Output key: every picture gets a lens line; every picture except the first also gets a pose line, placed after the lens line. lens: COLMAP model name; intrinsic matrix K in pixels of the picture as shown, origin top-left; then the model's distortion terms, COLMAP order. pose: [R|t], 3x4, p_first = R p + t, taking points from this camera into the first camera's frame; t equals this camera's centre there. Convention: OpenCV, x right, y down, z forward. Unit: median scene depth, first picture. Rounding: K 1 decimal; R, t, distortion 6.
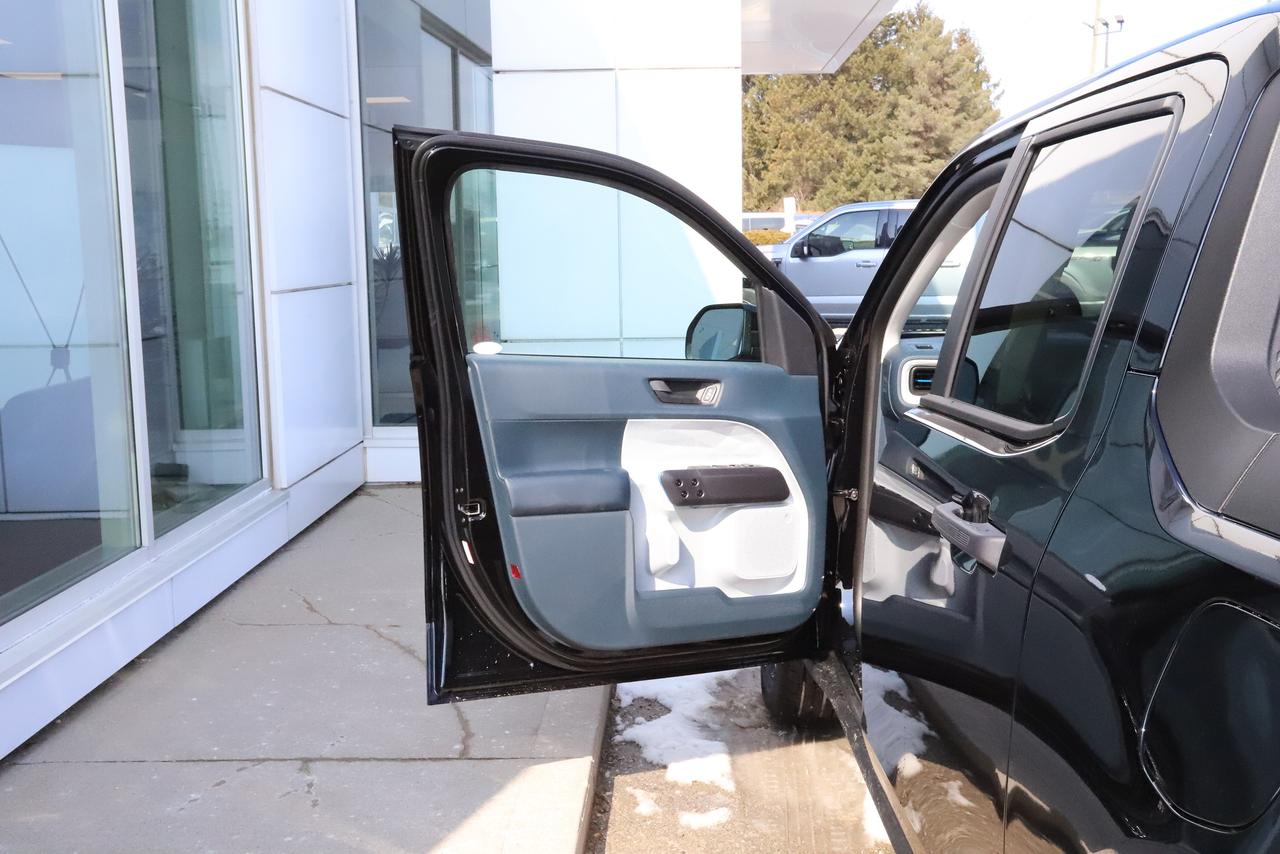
lens RADIAL K [[1317.2, 0, 647.8], [0, 1317.2, 422.4], [0, 0, 1]] dist [0.033398, 0.000000]
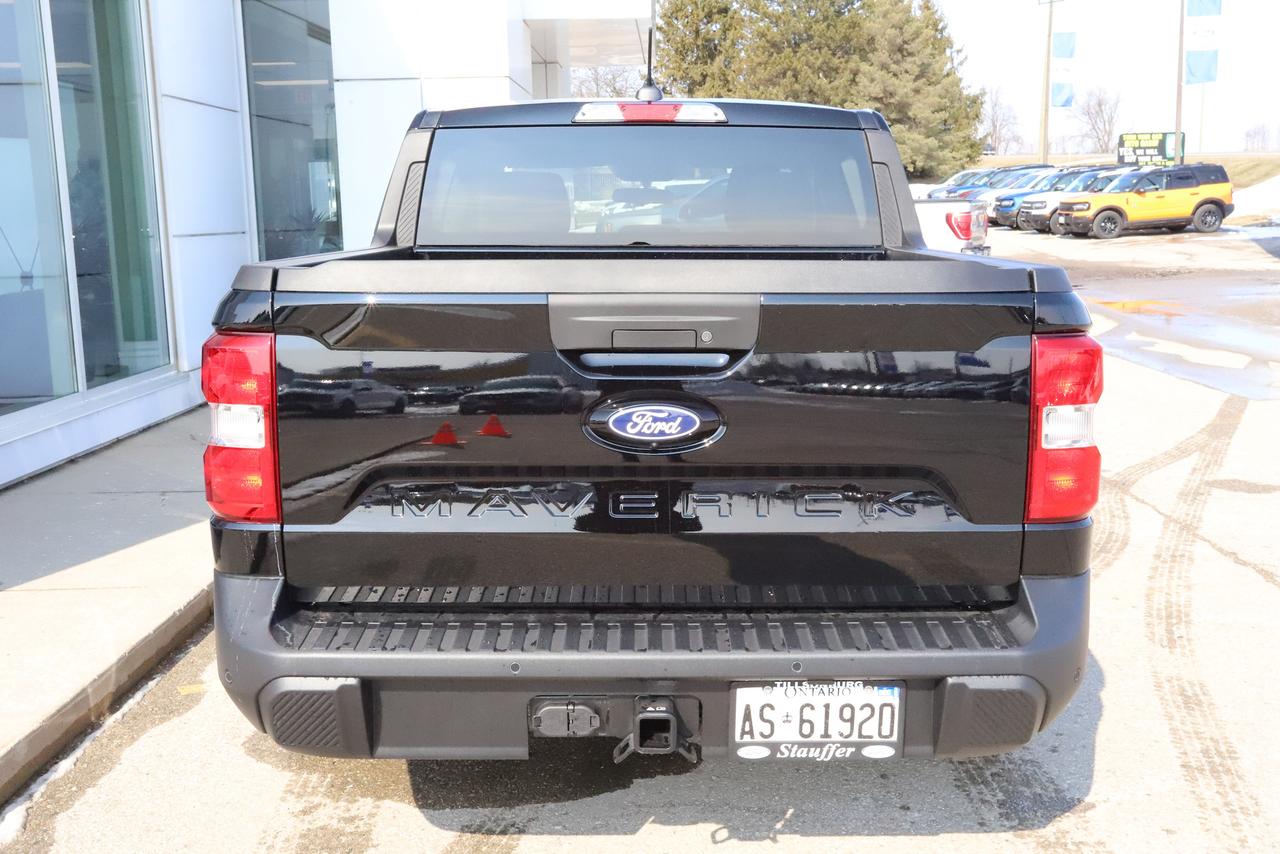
lens RADIAL K [[1312.6, 0, 645.7], [0, 1312.6, 419.9], [0, 0, 1]] dist [0.038511, 0.000000]
pose [[0.999964, -0.007824, 0.003166, 0.017154], [0.007745, 0.999679, 0.024107, 0.005461], [-0.003354, -0.024081, 0.999704, -0.034494]]
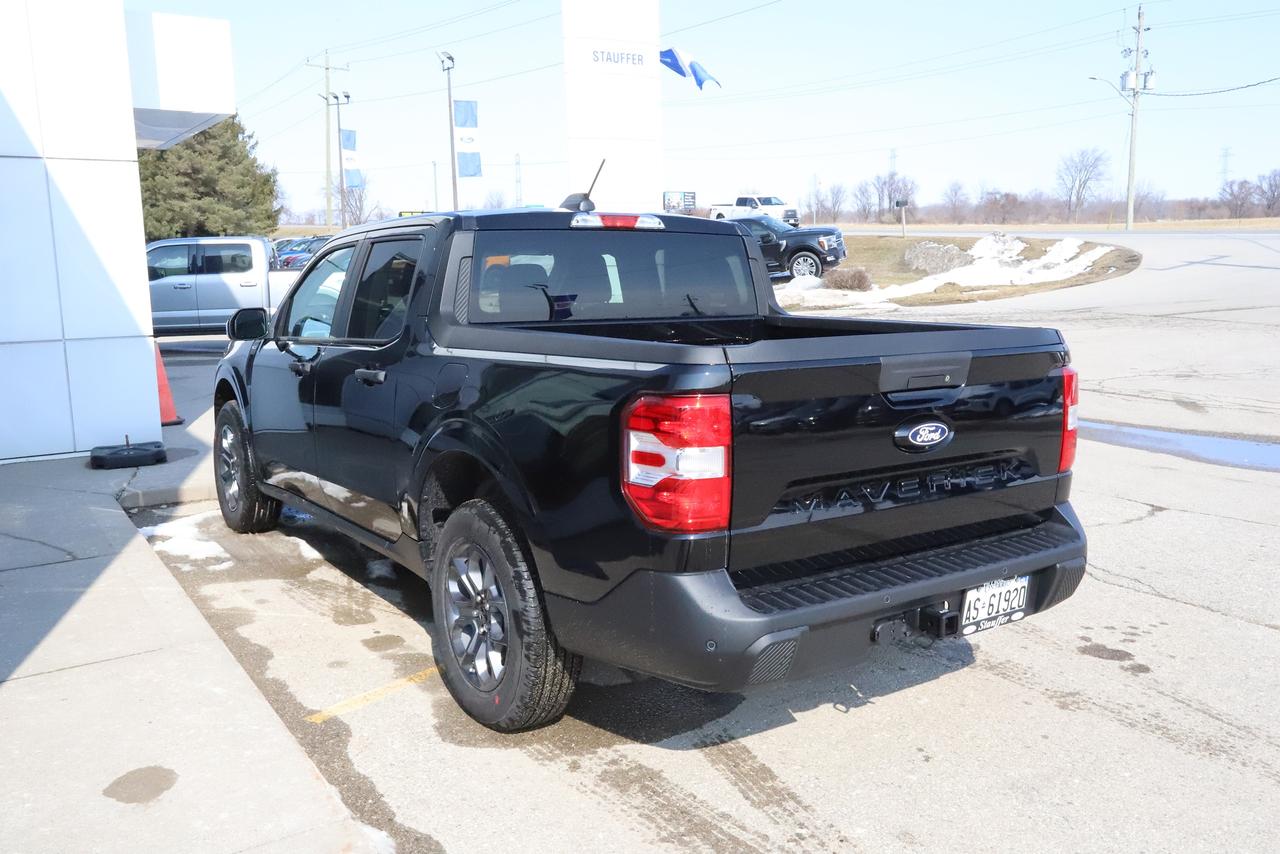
lens RADIAL K [[1094.0, 0, 649.8], [0, 1094.0, 421.6], [0, 0, 1]] dist [-0.008806, 0.001406]
pose [[0.826893, -0.086163, 0.555719, -0.013976], [0.082614, 0.996083, 0.031515, 0.003655], [-0.556258, 0.019851, 0.830773, -0.031983]]
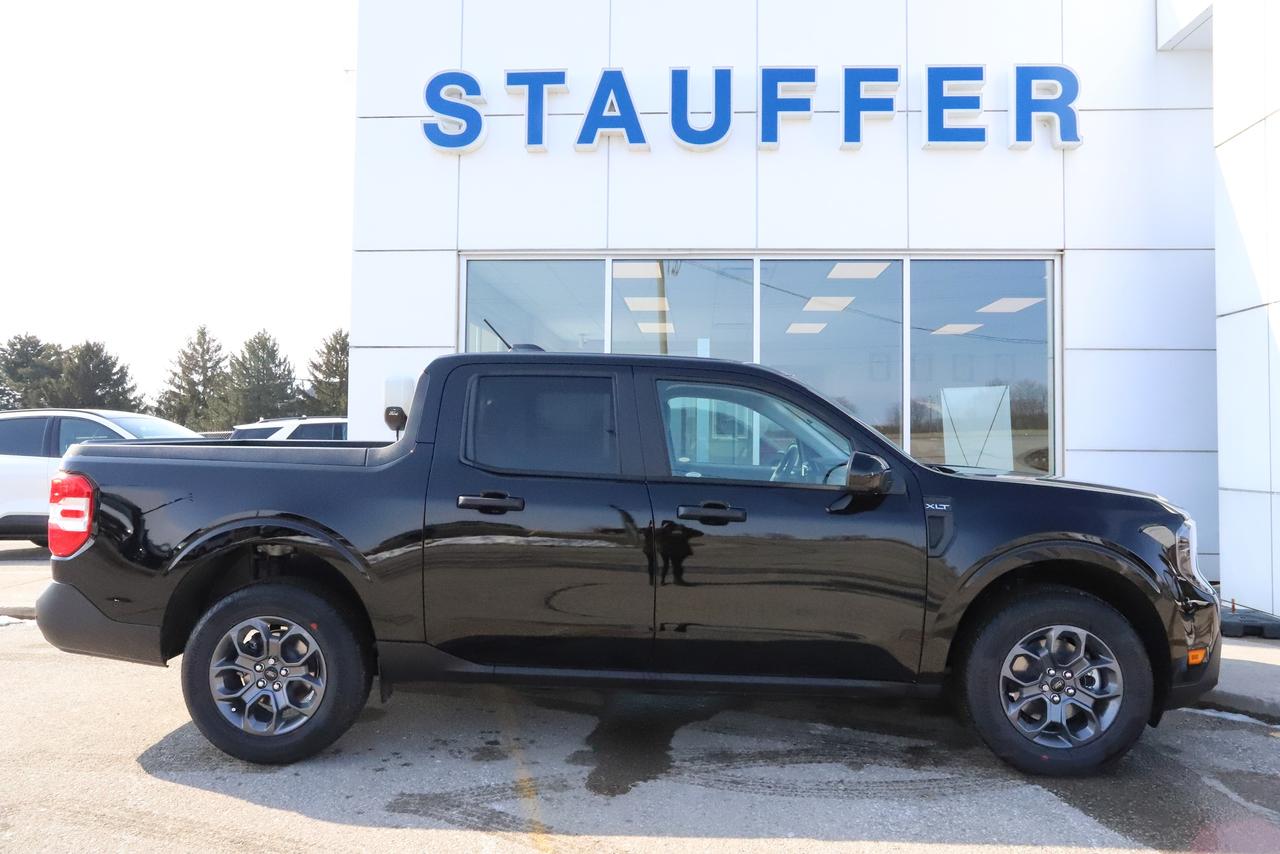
lens RADIAL K [[833.7, 0, 641.0], [0, 833.7, 423.9], [0, 0, 1]] dist [-0.006267, 0.006922]
pose [[-0.029684, -0.023120, -0.999292, 0.073790], [-0.145146, 0.989236, -0.018576, -0.002384], [0.988965, 0.144492, -0.032720, 0.030687]]
